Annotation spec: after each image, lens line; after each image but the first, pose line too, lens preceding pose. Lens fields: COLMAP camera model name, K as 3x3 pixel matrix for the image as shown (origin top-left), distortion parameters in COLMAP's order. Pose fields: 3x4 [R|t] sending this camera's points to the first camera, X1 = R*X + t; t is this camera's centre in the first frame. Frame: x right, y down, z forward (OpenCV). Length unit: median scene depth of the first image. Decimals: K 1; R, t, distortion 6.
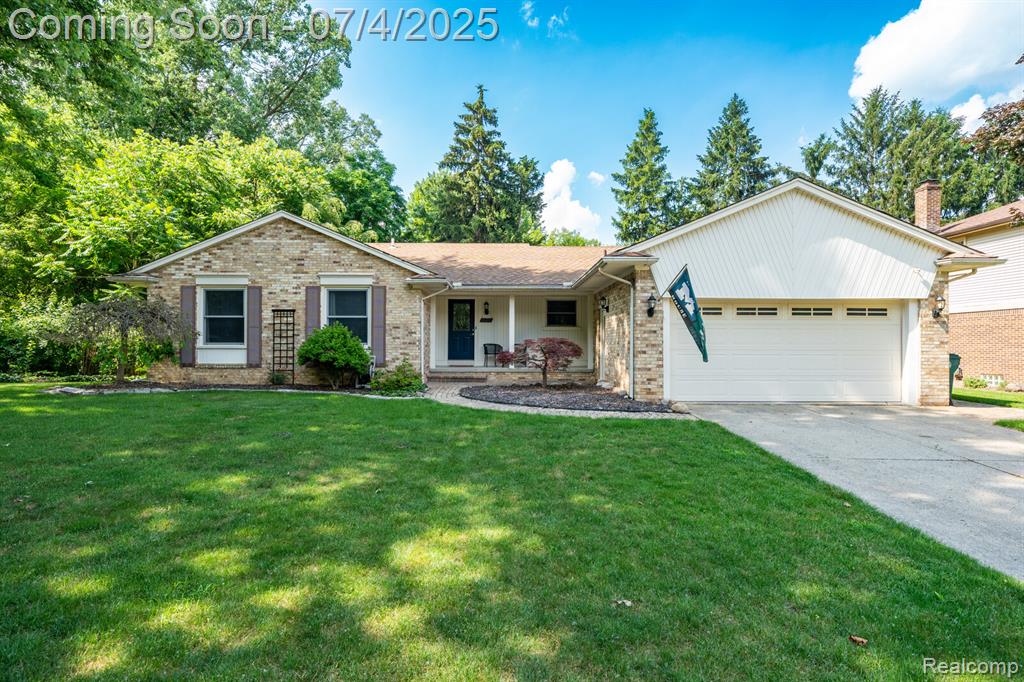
lens RADIAL K [[497.4, 0, 512.2], [0, 497.4, 338.3], [0, 0, 1]] dist [0.003487, 0.000269]
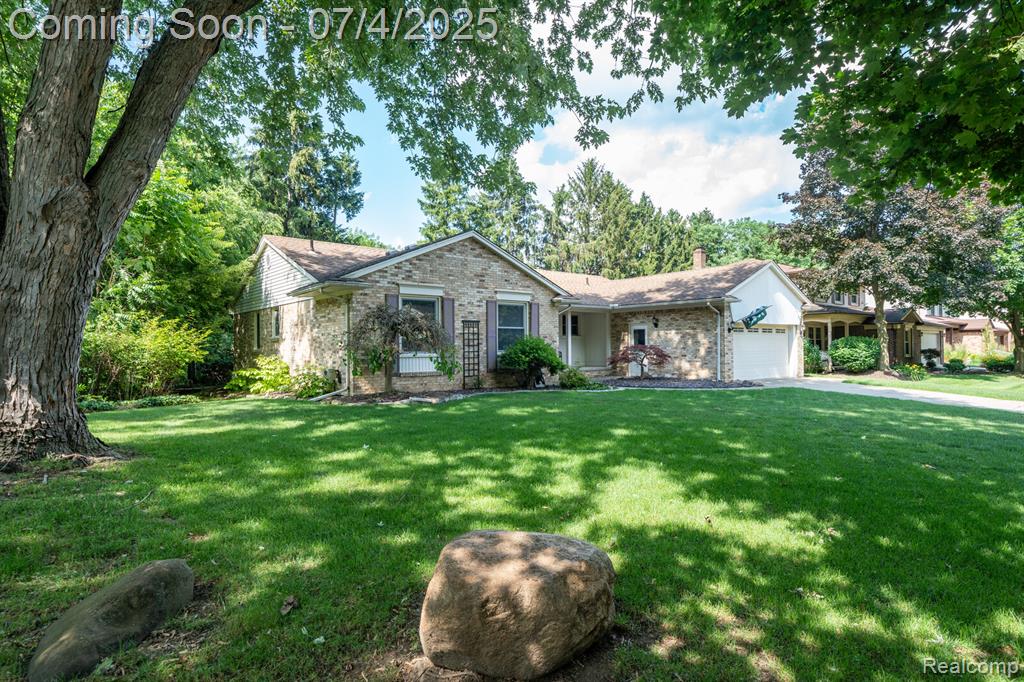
lens RADIAL K [[558.5, 0, 512.4], [0, 558.5, 342.9], [0, 0, 1]] dist [0.026901, 0.000160]
pose [[0.765341, -0.001934, 0.643622, -1.180459], [0.005327, 0.999980, -0.003329, -0.003876], [-0.643603, 0.005976, 0.765336, -0.001290]]
